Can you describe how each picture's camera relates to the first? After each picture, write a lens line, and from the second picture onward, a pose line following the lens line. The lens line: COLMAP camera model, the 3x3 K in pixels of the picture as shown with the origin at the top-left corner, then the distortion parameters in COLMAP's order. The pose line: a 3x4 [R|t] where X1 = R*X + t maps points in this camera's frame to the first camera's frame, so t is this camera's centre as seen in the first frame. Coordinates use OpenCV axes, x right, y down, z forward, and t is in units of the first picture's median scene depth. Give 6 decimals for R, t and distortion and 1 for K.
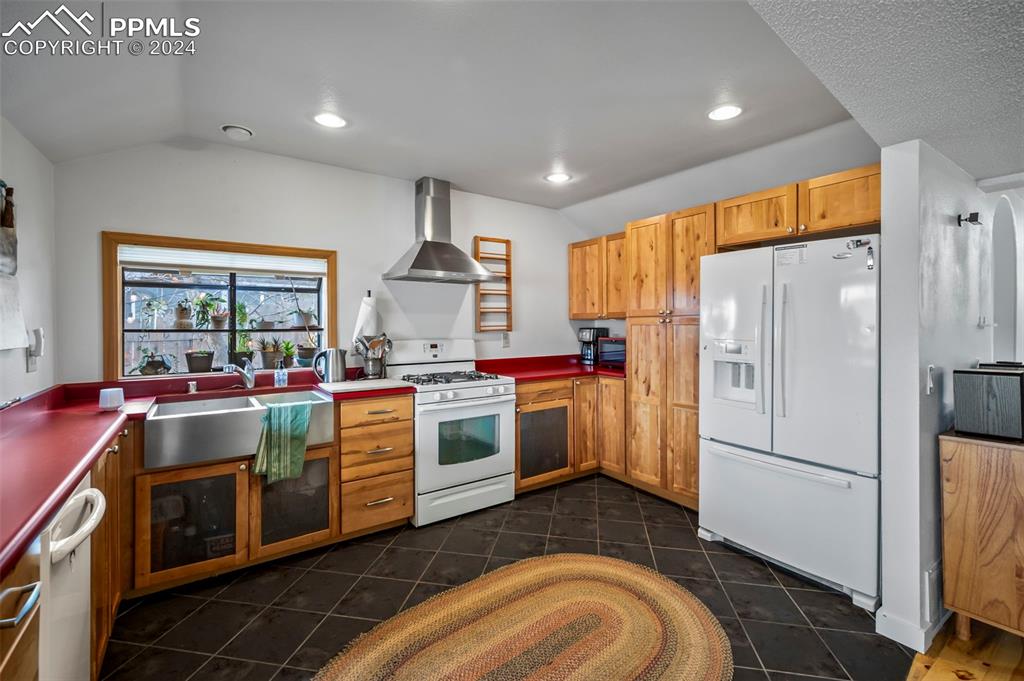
lens RADIAL K [[438.7, 0, 518.3], [0, 438.7, 327.3], [0, 0, 1]] dist [-0.000410, -0.000450]
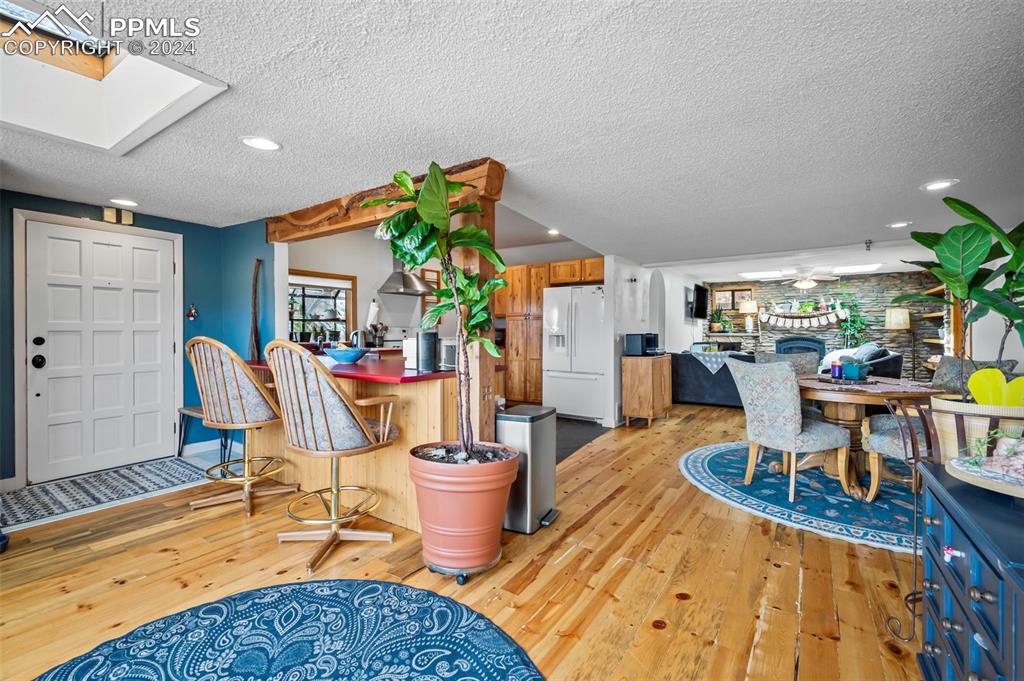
lens RADIAL K [[438.7, 0, 512.1], [0, 438.7, 335.9], [0, 0, 1]] dist [-0.000410, -0.000450]
pose [[0.939620, -0.001454, 0.342216, -0.437374], [-0.000954, 0.999976, 0.006866, 0.056713], [-0.342217, -0.006778, 0.939596, -0.915296]]
